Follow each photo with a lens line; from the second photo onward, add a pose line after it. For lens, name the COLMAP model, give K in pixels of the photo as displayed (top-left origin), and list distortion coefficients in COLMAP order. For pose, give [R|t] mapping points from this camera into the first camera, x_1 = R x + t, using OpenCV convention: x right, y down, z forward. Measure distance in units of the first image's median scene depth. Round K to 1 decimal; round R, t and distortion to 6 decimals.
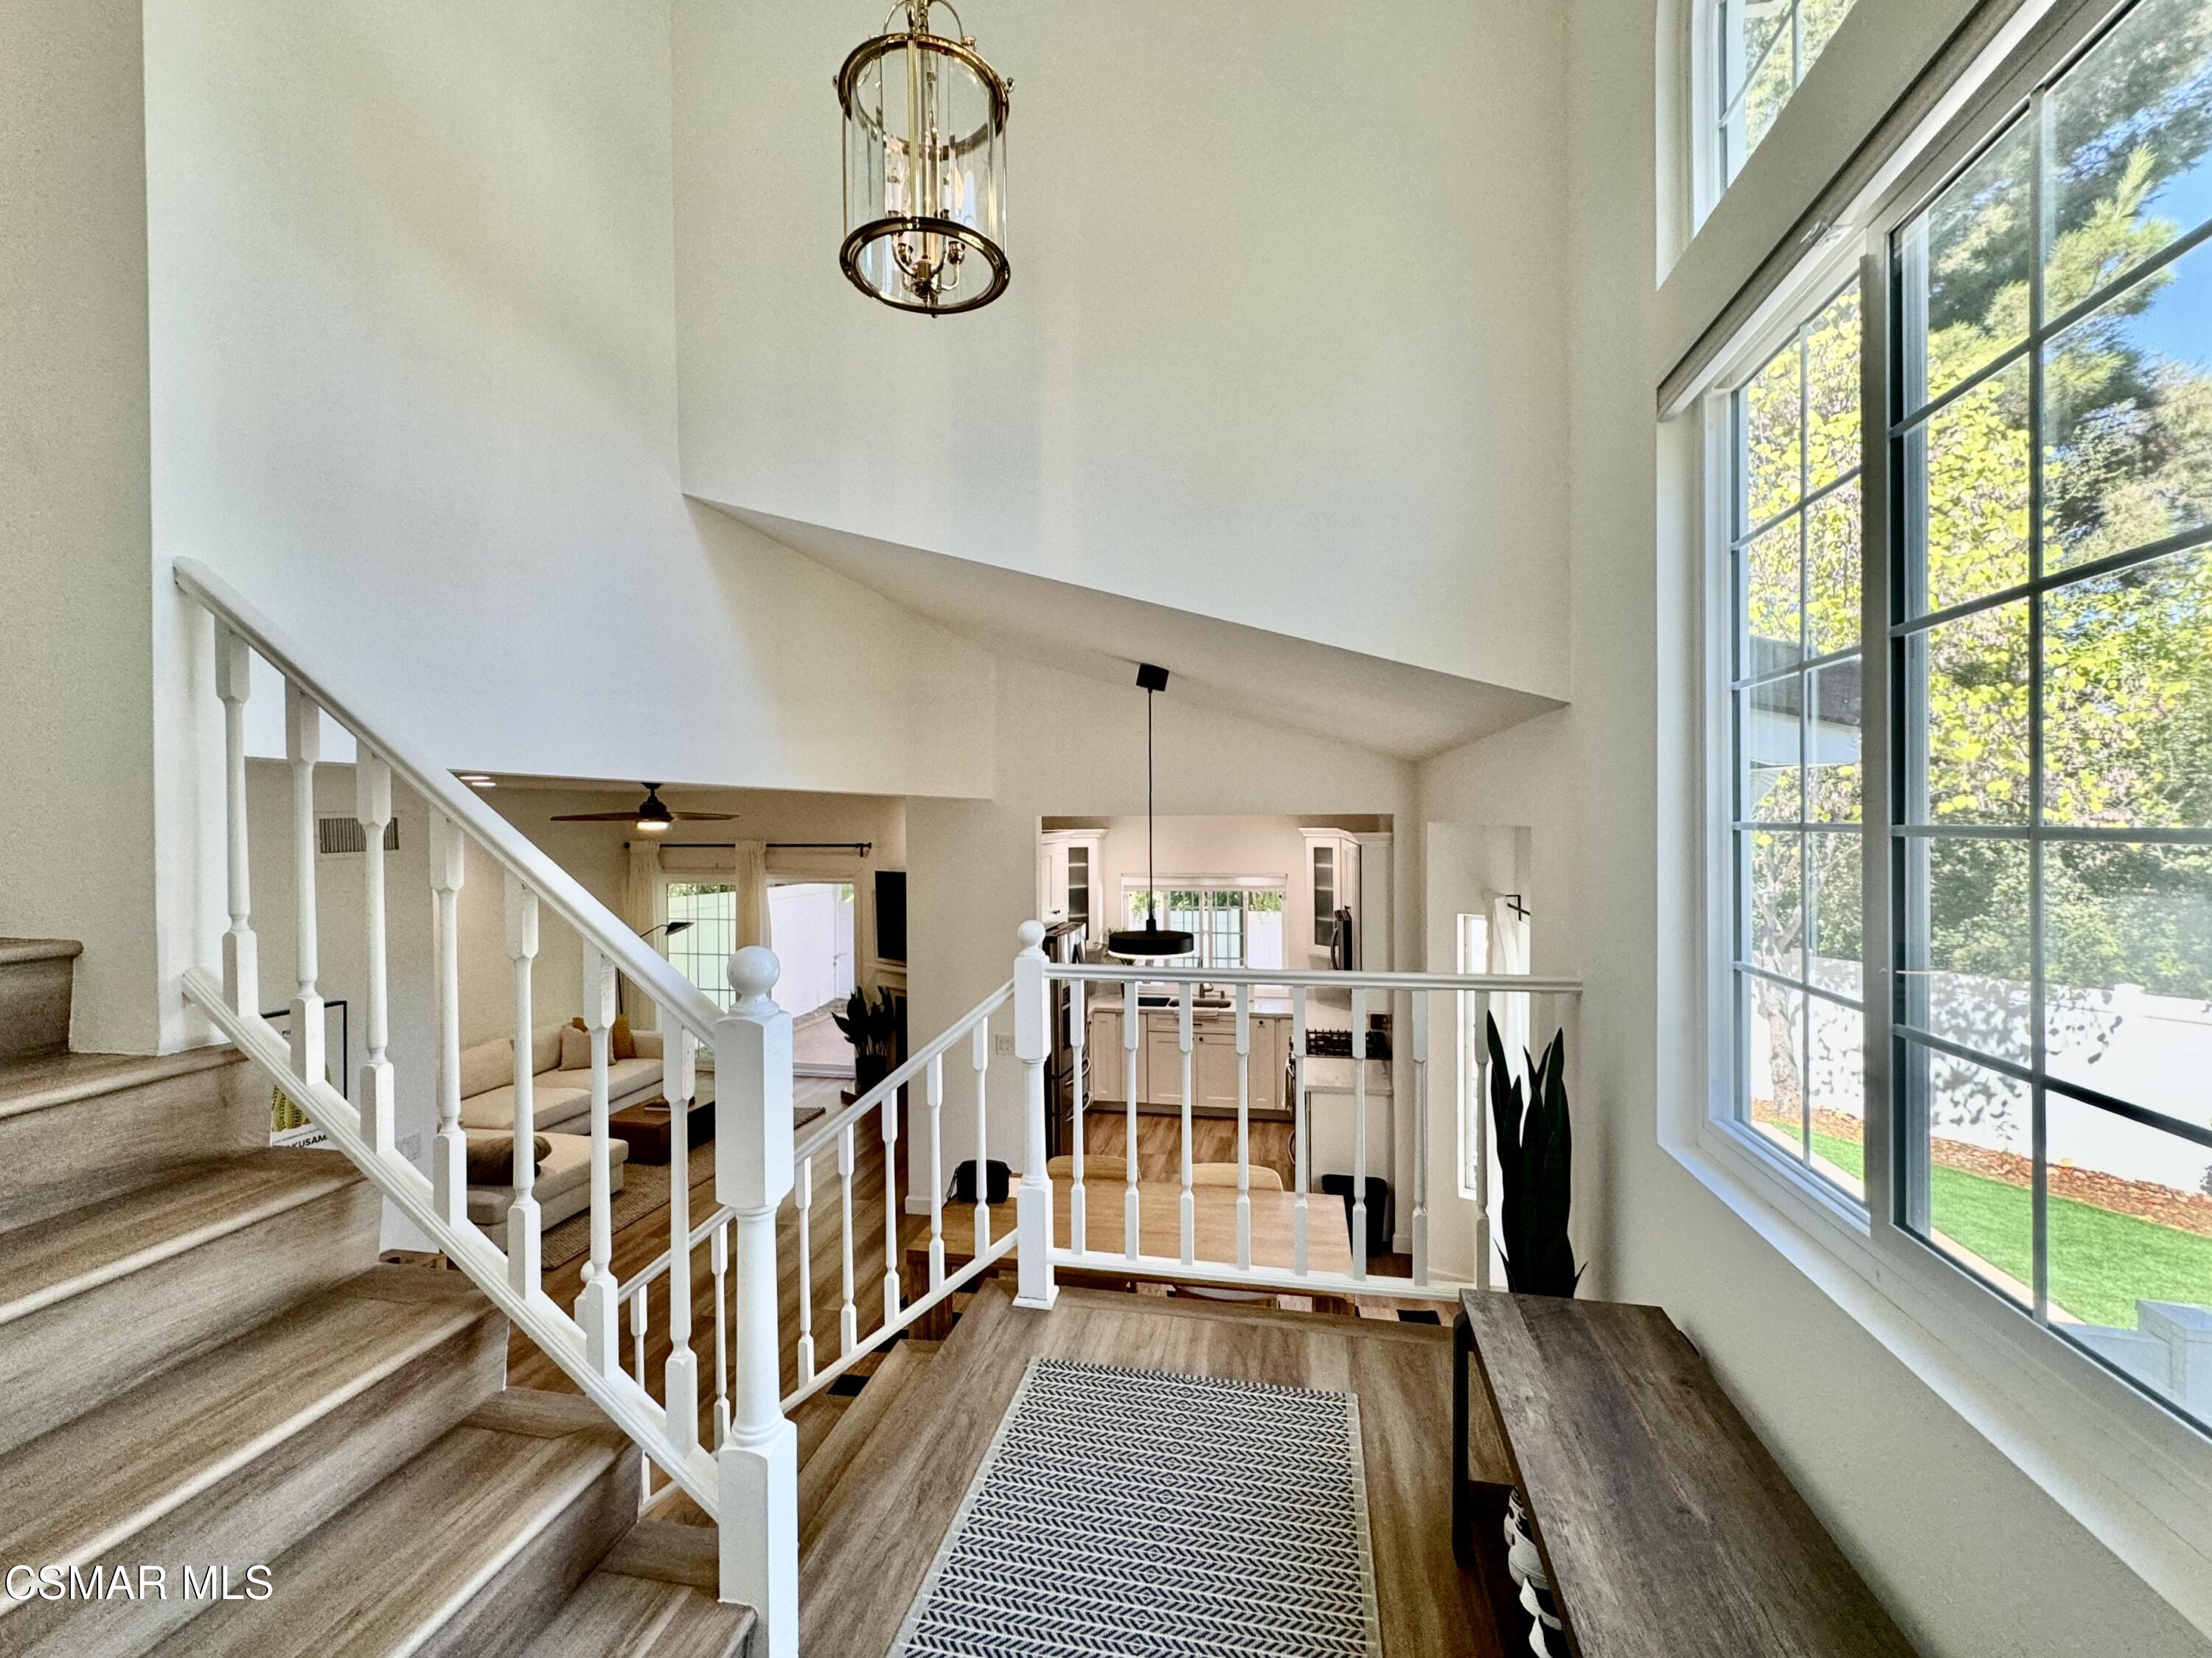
lens RADIAL K [[955.1, 0, 1102.1], [0, 955.1, 830.9], [0, 0, 1]] dist [-0.003591, -0.000157]
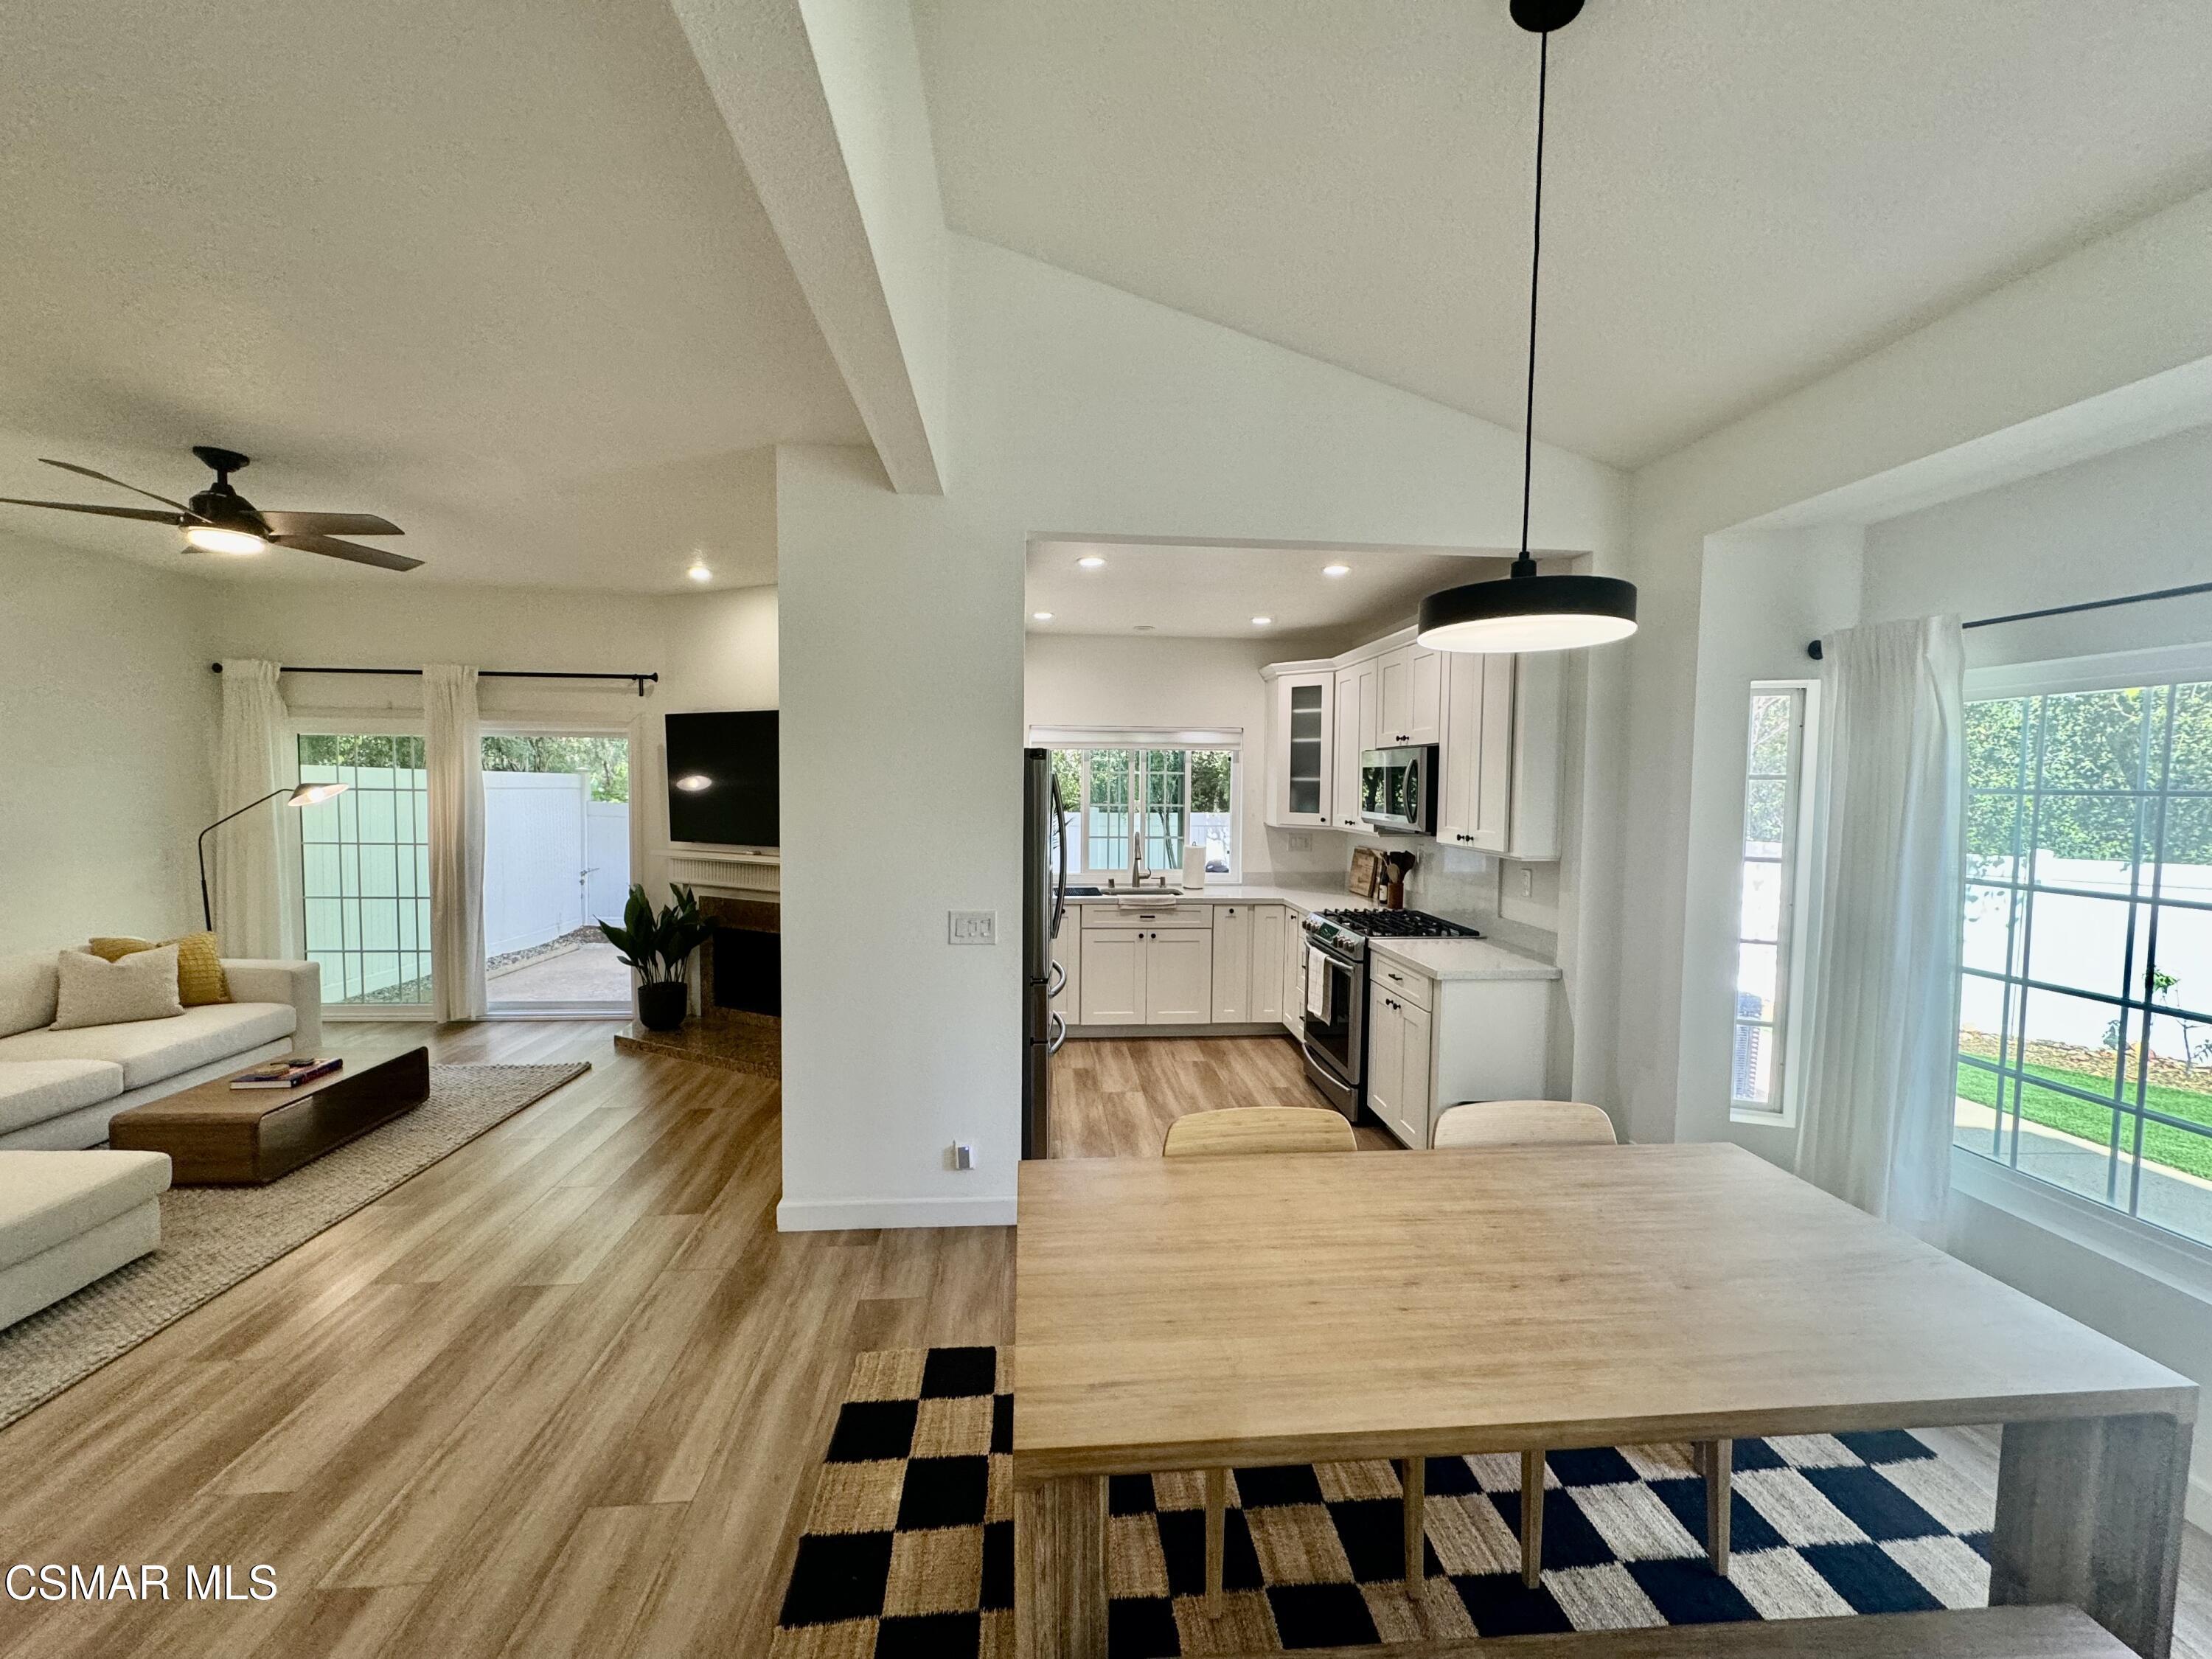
lens RADIAL K [[876.6, 0, 1106.2], [0, 876.6, 830.3], [0, 0, 1]] dist [-0.001086, -0.000083]
pose [[0.959366, 0.002217, 0.282154, -0.387049], [-0.015025, 0.998952, 0.043239, 0.319583], [-0.281763, -0.045721, 0.958394, 1.065534]]
